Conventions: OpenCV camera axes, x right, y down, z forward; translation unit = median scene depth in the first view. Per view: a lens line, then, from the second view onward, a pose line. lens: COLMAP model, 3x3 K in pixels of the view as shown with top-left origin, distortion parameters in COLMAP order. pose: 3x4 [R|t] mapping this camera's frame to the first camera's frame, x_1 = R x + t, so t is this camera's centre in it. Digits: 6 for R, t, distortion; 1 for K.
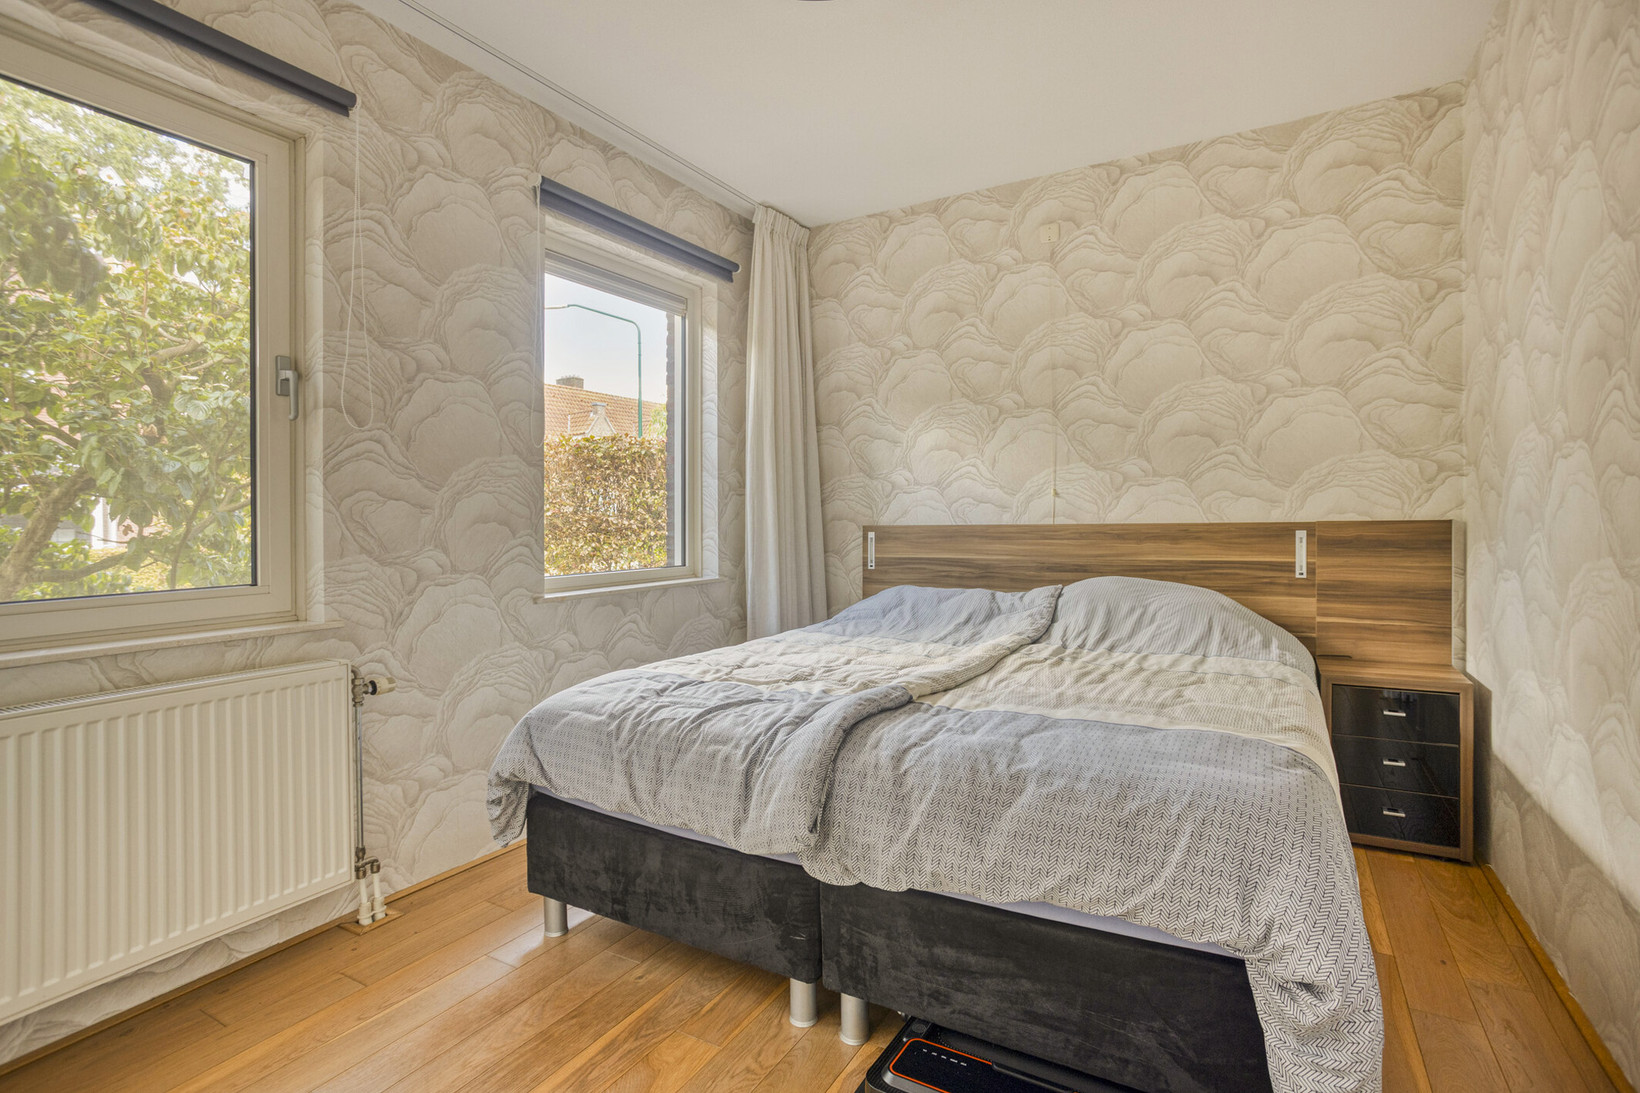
lens RADIAL K [[799.2, 0, 814.6], [0, 799.2, 538.3], [0, 0, 1]] dist [-0.063693, 0.020053]
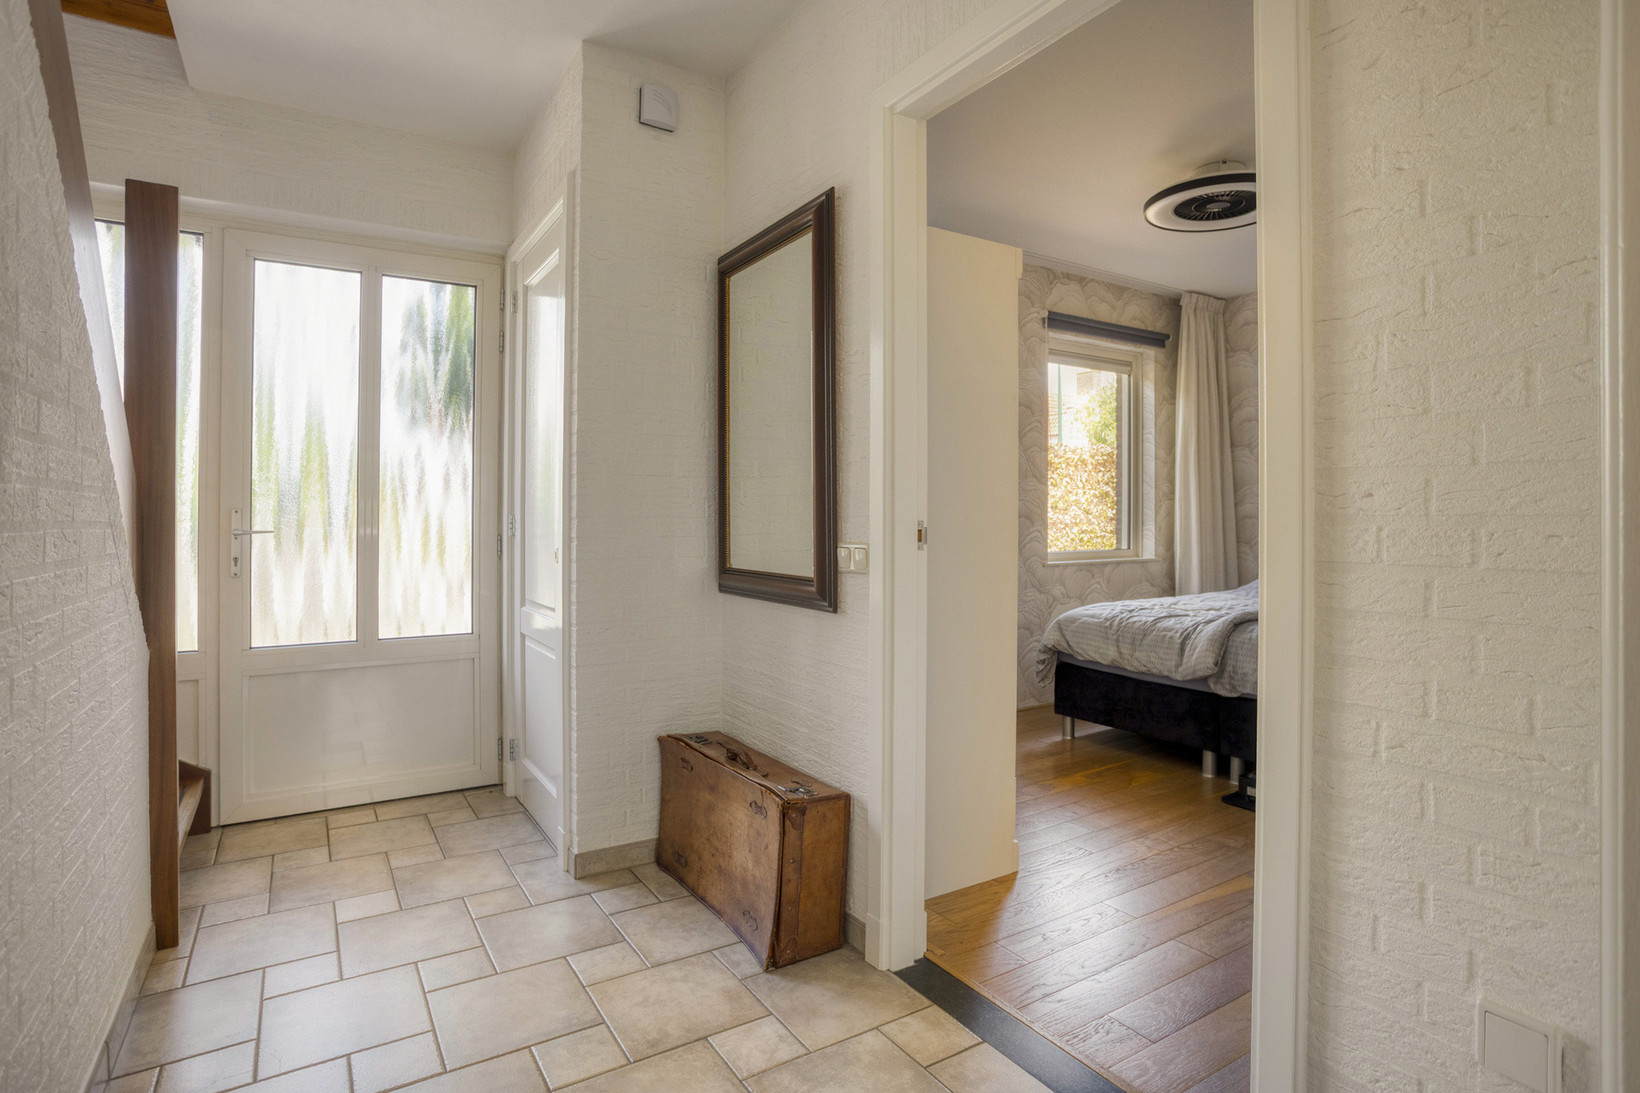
lens RADIAL K [[830.5, 0, 829.7], [0, 830.5, 507.3], [0, 0, 1]] dist [-0.047018, 0.000865]
pose [[0.892529, 0.005398, -0.450957, 0.031162], [-0.019448, 0.999459, -0.026527, 0.011592], [0.450570, 0.032447, 0.892151, -0.711969]]
